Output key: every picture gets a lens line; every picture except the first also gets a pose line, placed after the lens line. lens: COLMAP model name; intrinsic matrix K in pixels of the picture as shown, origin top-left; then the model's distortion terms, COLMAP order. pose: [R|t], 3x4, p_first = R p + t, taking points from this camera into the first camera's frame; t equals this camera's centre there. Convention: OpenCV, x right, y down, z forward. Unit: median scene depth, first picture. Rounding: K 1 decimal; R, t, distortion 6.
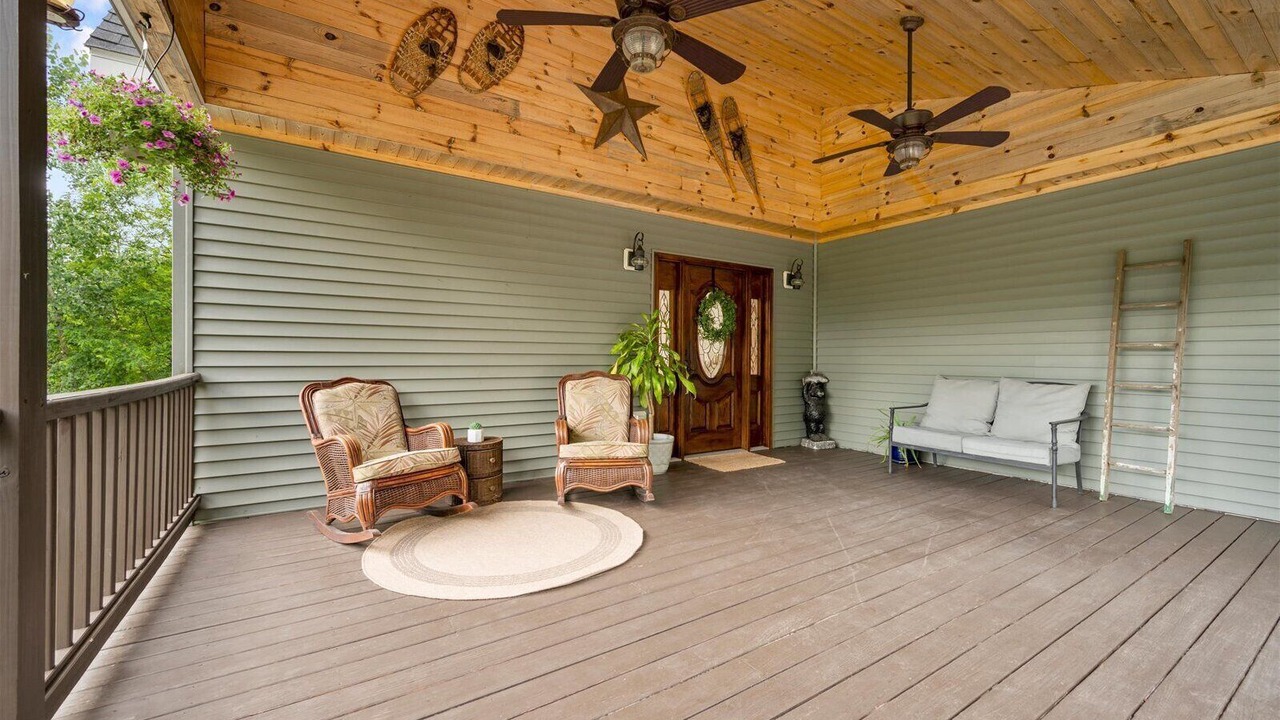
lens RADIAL K [[511.6, 0, 640.0], [0, 511.6, 360.0], [0, 0, 1]] dist [0.000236, -0.000016]
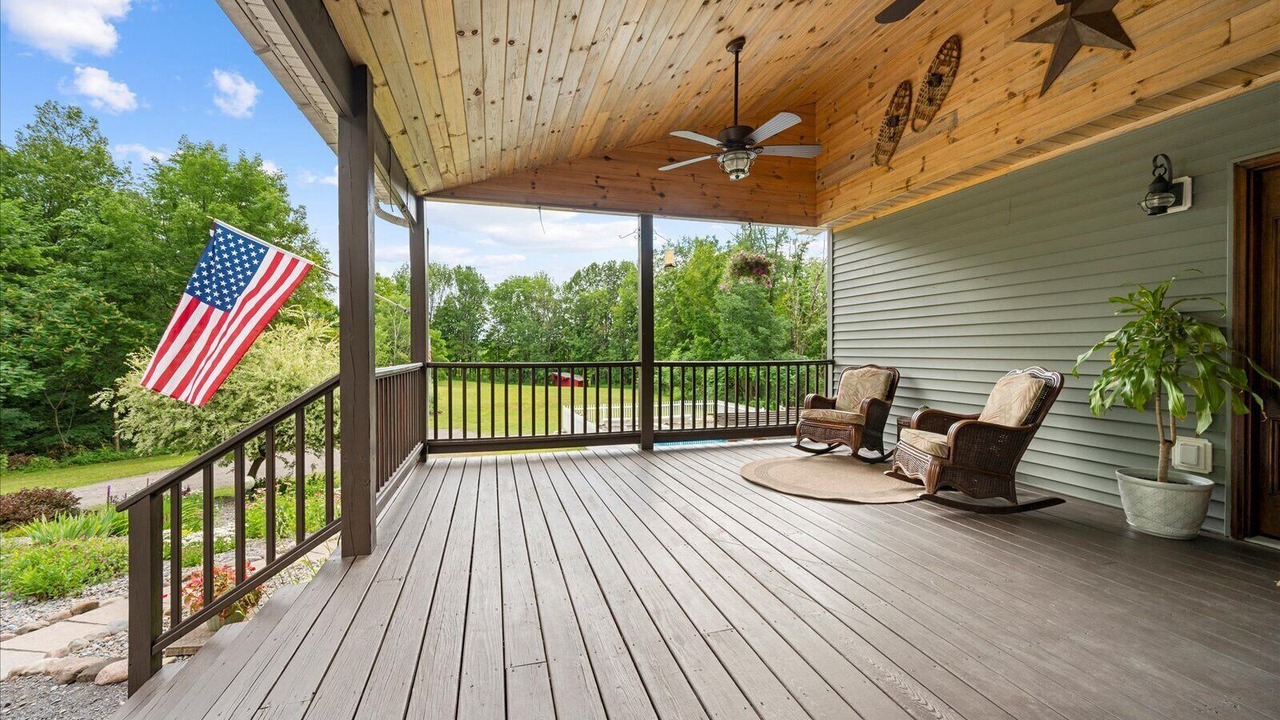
lens RADIAL K [[582.6, 0, 639.5], [0, 582.6, 355.7], [0, 0, 1]] dist [0.000429, -0.000183]
pose [[-0.325710, 0.009466, -0.945422, 1.155364], [0.002358, 0.999955, 0.009199, -0.007503], [0.945467, 0.000767, -0.325717, 0.792922]]
